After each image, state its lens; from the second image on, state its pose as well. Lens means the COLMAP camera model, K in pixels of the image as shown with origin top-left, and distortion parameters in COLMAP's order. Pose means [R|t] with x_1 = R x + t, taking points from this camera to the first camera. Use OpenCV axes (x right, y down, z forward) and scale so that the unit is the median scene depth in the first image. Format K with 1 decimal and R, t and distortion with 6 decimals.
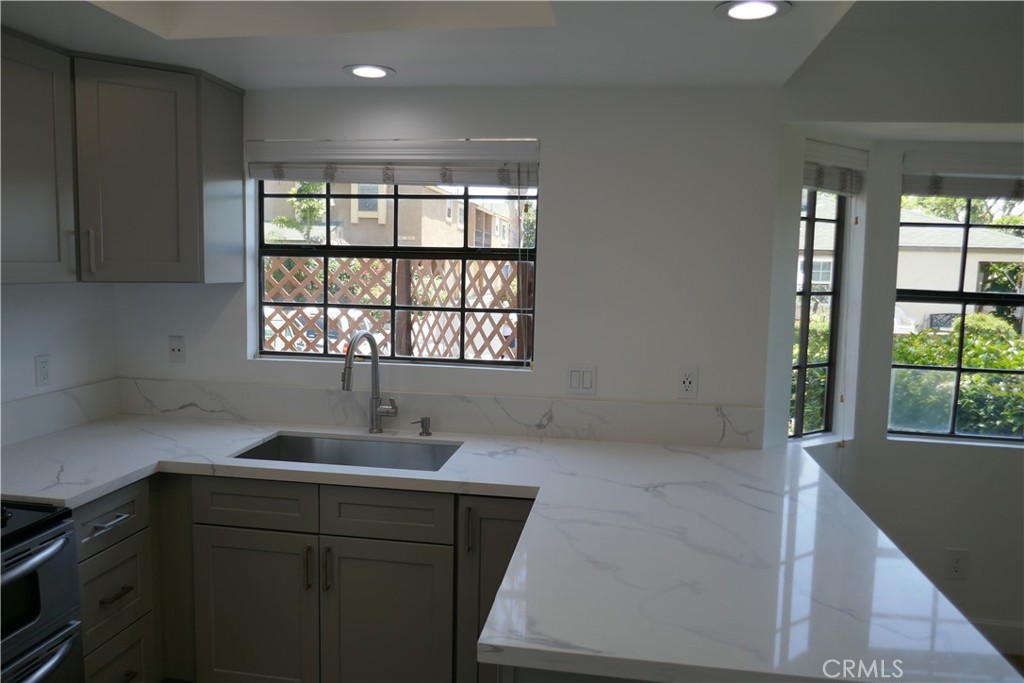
lens RADIAL K [[749.9, 0, 512.0], [0, 749.9, 341.5], [0, 0, 1]] dist [0.106310, -0.001035]
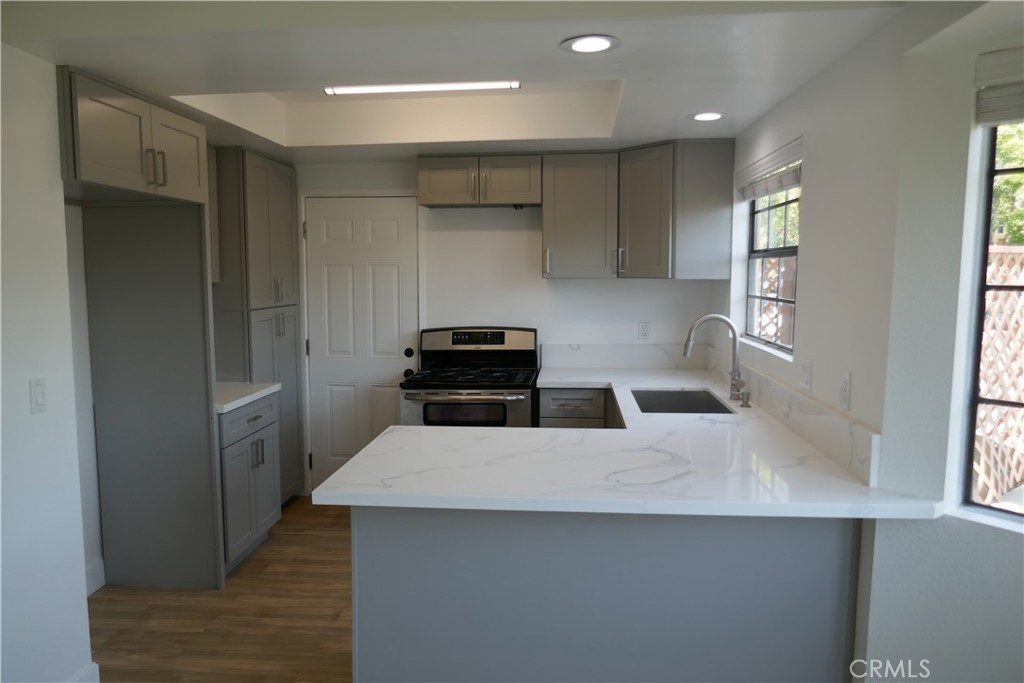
lens RADIAL K [[749.9, 0, 512.0], [0, 749.9, 341.5], [0, 0, 1]] dist [0.106310, -0.001035]
pose [[0.095712, 0.071828, -0.992814, 0.986521], [-0.097265, 0.993295, 0.062486, -0.014559], [0.990646, 0.090585, 0.102056, 0.511155]]
